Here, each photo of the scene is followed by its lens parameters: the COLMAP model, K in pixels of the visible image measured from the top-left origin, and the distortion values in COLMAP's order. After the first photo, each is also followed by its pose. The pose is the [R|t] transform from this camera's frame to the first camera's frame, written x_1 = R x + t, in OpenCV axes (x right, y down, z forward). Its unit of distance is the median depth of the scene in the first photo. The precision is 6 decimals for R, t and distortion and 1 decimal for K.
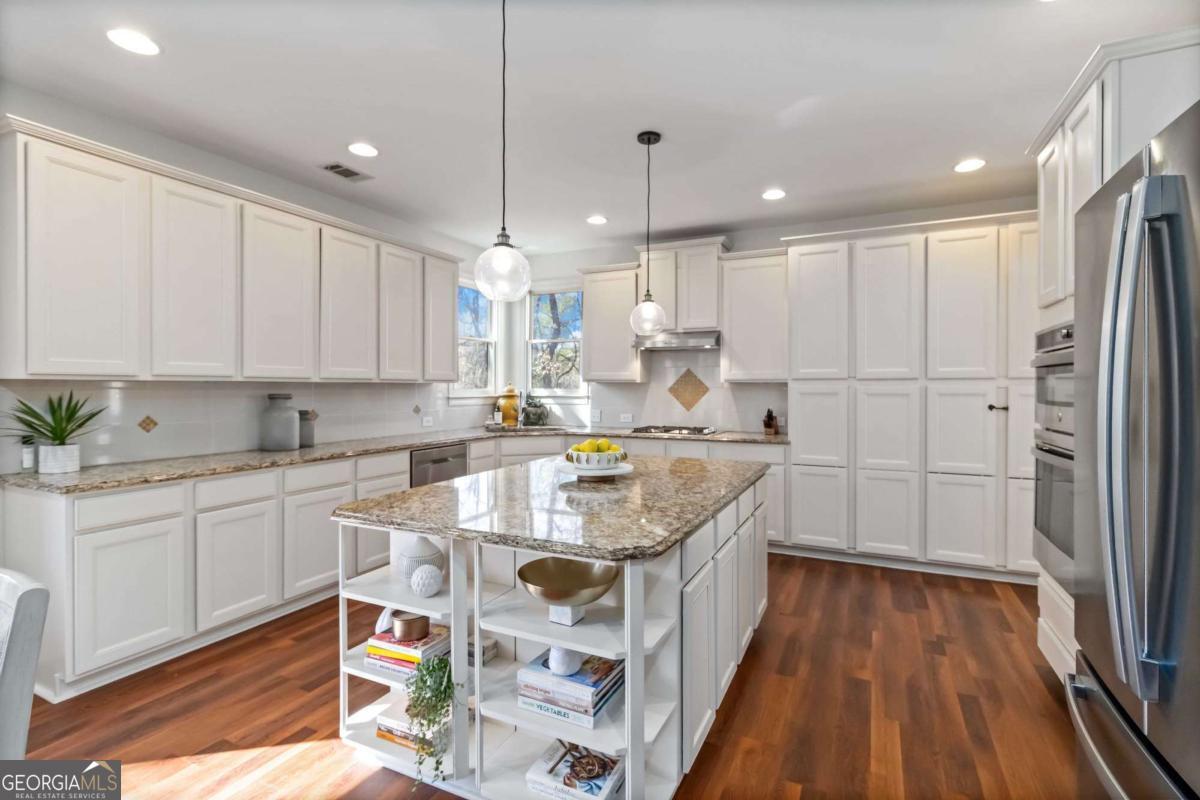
lens RADIAL K [[553.6, 0, 602.5], [0, 553.6, 398.3], [0, 0, 1]] dist [-0.002246, 0.000300]
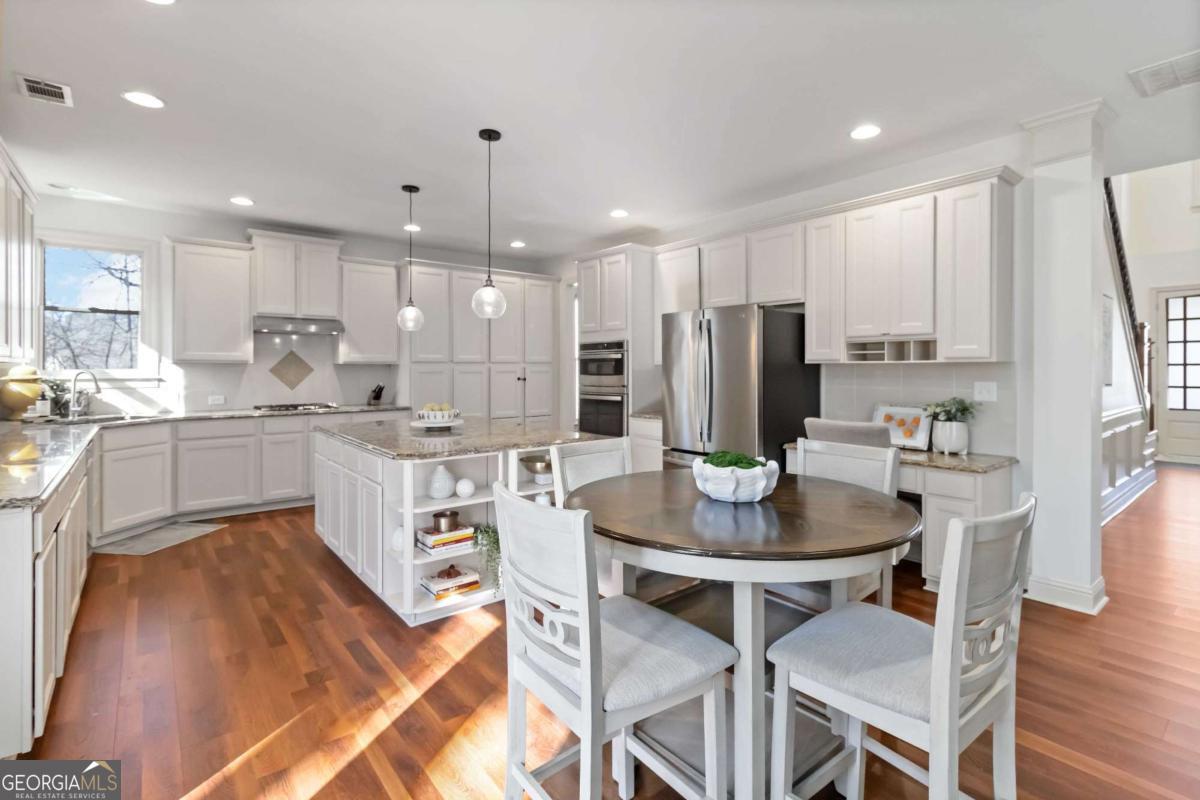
lens RADIAL K [[553.6, 0, 621.8], [0, 553.6, 368.6], [0, 0, 1]] dist [-0.002246, 0.000300]
pose [[0.418529, -0.001618, 0.908202, -0.613136], [0.018941, 0.999796, -0.006947, 0.001426], [-0.908006, 0.020109, 0.418475, -0.039938]]
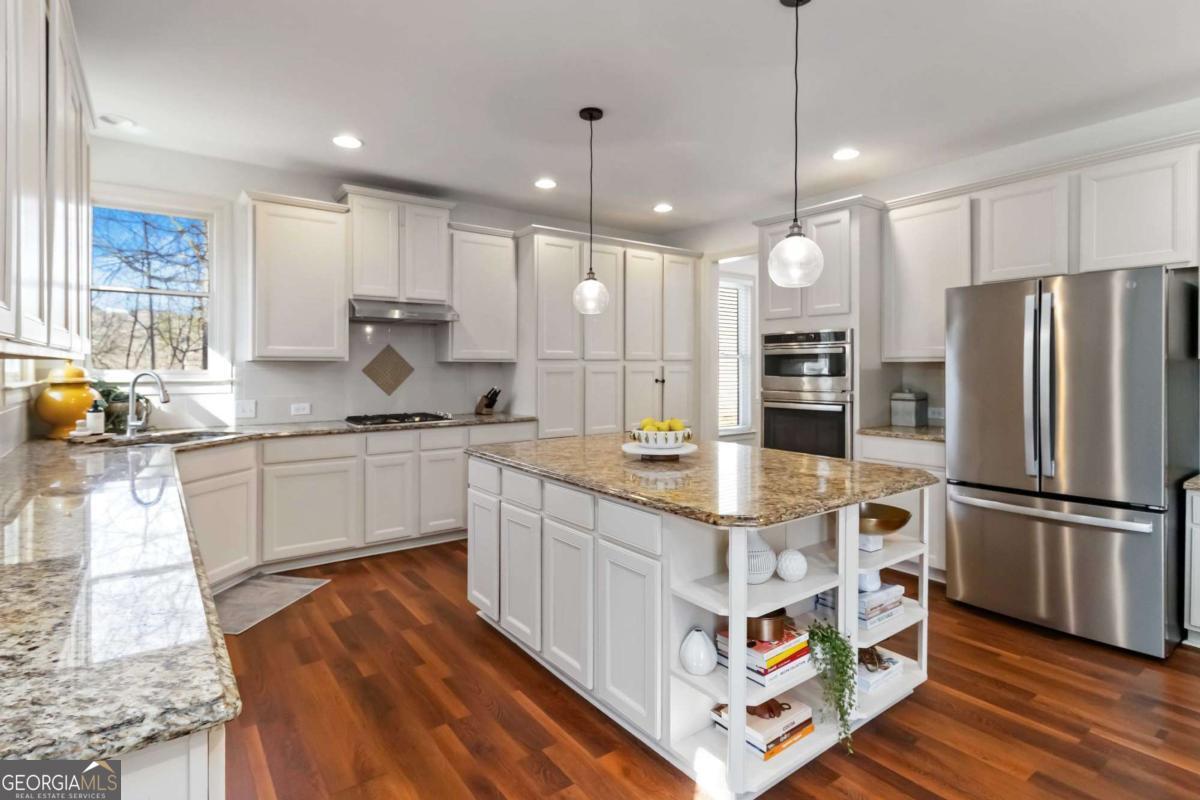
lens RADIAL K [[595.6, 0, 627.4], [0, 595.6, 367.8], [0, 0, 1]] dist [-0.002435, -0.000671]
pose [[0.456652, -0.002506, 0.889642, -0.532552], [0.020093, 0.999770, -0.007498, -0.005333], [-0.889419, 0.021299, 0.456597, 0.293765]]
